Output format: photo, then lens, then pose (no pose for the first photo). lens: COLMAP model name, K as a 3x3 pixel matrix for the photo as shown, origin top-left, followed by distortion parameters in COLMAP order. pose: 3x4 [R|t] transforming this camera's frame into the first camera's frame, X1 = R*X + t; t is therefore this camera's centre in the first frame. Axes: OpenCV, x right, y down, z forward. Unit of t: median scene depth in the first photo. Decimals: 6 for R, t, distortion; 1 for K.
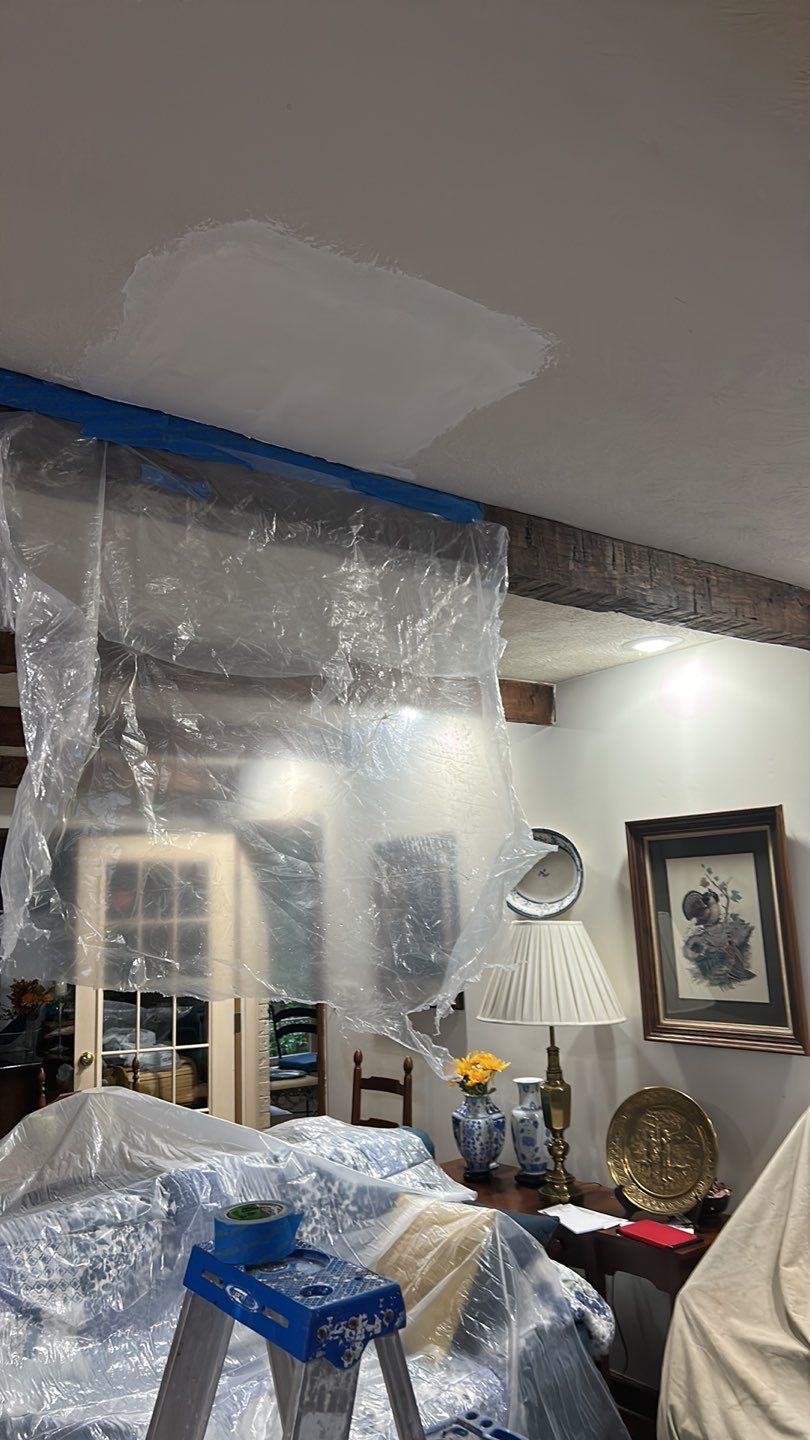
lens RADIAL K [[1037.3, 0, 387.7], [0, 1037.3, 734.6], [0, 0, 1]] dist [0.151597, -0.247558]
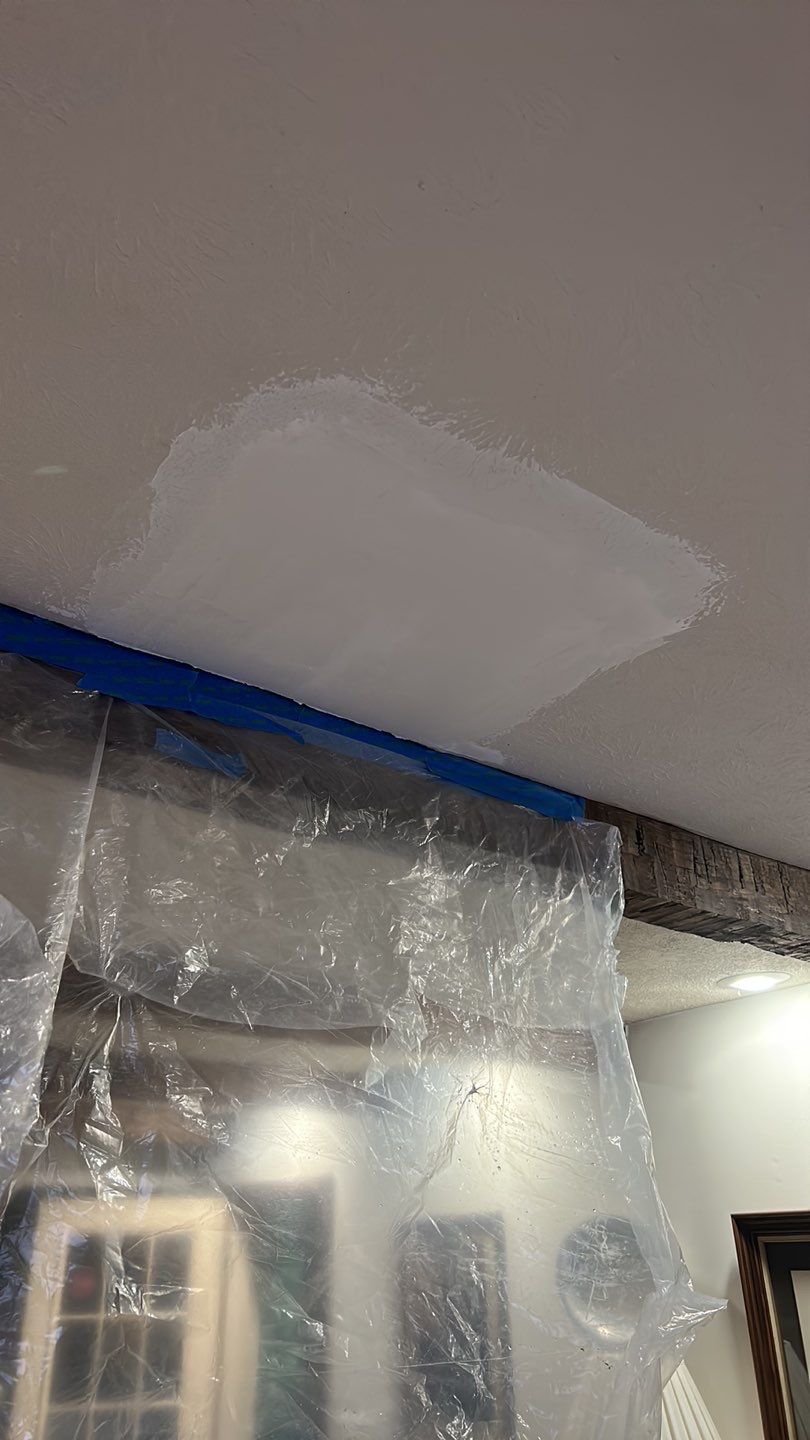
lens RADIAL K [[1037.3, 0, 387.7], [0, 1037.3, 734.6], [0, 0, 1]] dist [0.151597, -0.247558]
pose [[0.999764, 0.019648, -0.009280, -0.058815], [-0.021518, 0.954628, -0.297022, -0.034828], [0.003023, 0.297151, 0.954826, 0.273540]]
